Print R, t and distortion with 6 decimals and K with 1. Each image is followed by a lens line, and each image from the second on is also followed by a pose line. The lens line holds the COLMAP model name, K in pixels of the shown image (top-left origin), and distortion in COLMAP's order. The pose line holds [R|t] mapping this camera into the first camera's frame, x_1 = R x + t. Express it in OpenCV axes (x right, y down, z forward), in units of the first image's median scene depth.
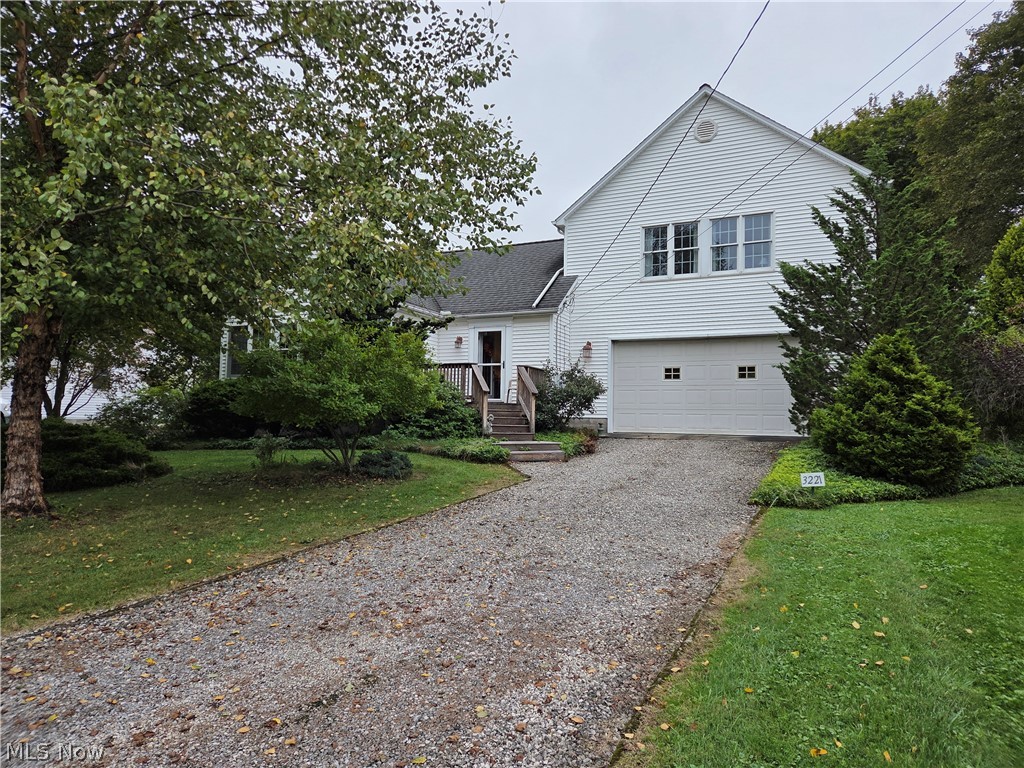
lens RADIAL K [[669.4, 0, 512.0], [0, 669.4, 384.0], [0, 0, 1]] dist [0.100282, -0.070125]
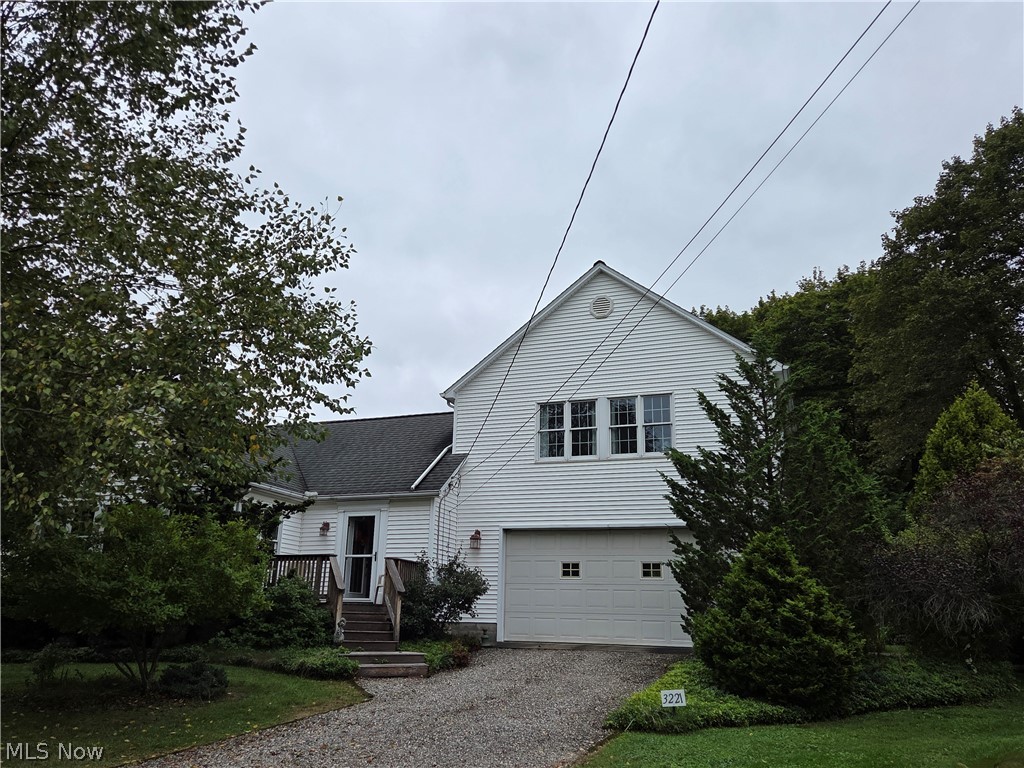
lens RADIAL K [[826.5, 0, 512.0], [0, 826.5, 384.0], [0, 0, 1]] dist [0.065535, -0.016877]
pose [[0.997998, 0.025854, 0.057719, 0.110753], [-0.012128, 0.973922, -0.226559, -0.006398], [-0.062072, 0.225406, 0.972286, -0.097336]]
